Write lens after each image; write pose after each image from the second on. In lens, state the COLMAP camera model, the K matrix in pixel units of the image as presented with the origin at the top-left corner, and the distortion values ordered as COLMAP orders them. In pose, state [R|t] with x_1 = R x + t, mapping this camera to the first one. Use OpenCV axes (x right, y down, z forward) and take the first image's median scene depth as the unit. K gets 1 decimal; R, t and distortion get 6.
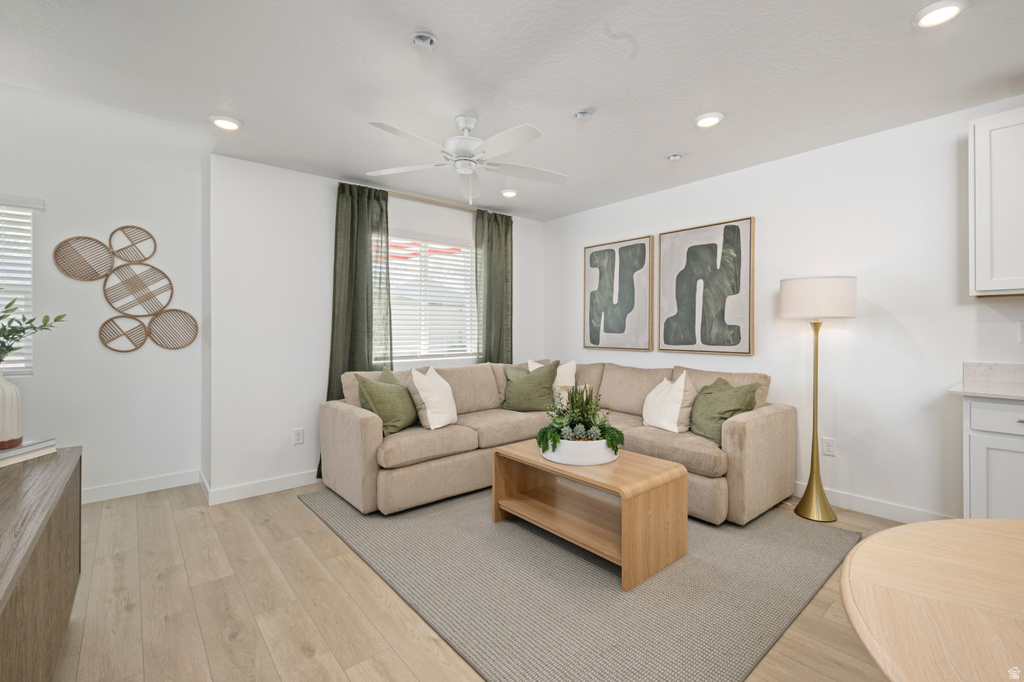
lens RADIAL K [[451.1, 0, 518.9], [0, 451.1, 330.3], [0, 0, 1]] dist [0.001111, 0.000037]
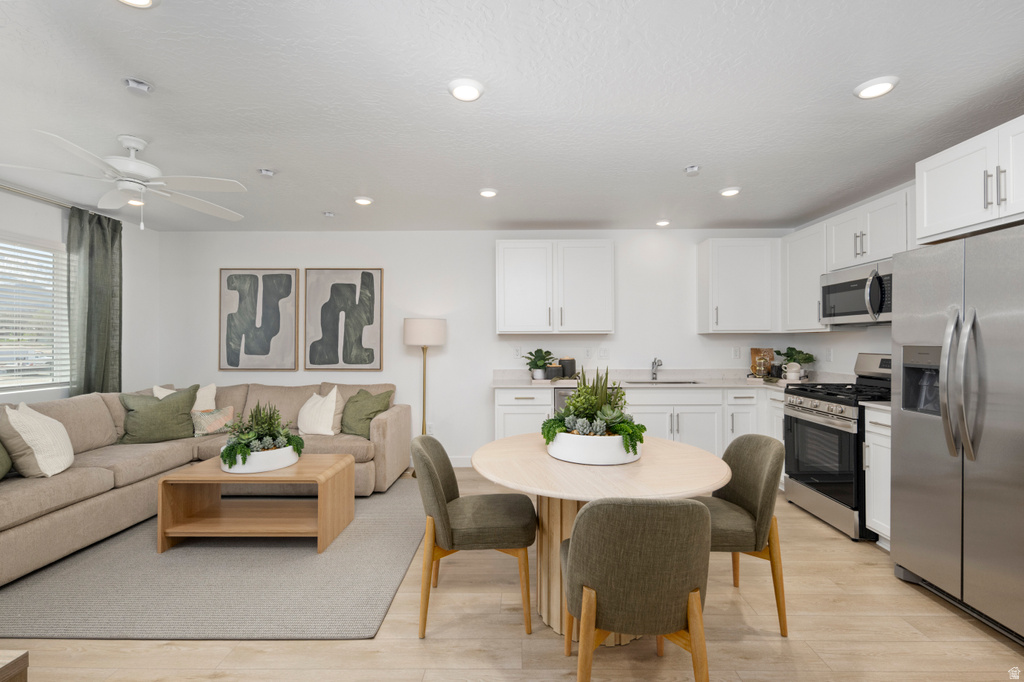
lens RADIAL K [[448.5, 0, 515.5], [0, 448.5, 341.2], [0, 0, 1]] dist [0.001214, -0.000043]
pose [[0.658991, 0.005026, 0.752134, -0.221208], [0.000747, 0.999973, -0.007337, -0.021669], [-0.752150, 0.005397, 0.658969, -0.178953]]
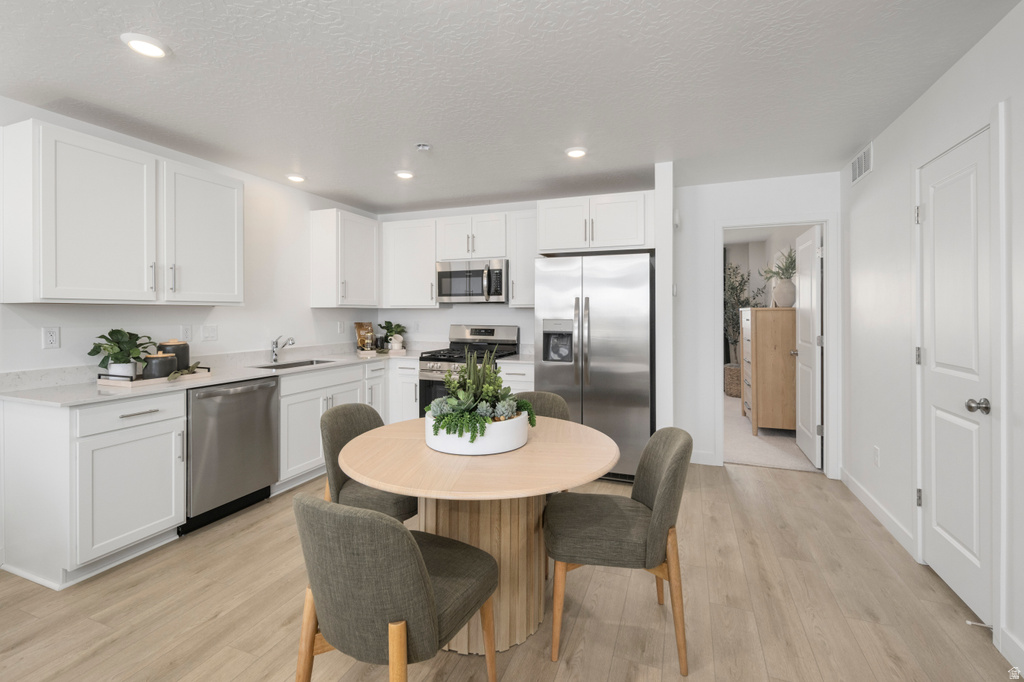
lens RADIAL K [[436.0, 0, 500.3], [0, 436.0, 315.6], [0, 0, 1]] dist [0.000705, 0.000053]
pose [[-0.453006, 0.005099, 0.891493, -0.165221], [0.007930, 0.999967, -0.001690, -0.025673], [-0.891472, 0.006304, -0.453031, 0.355763]]
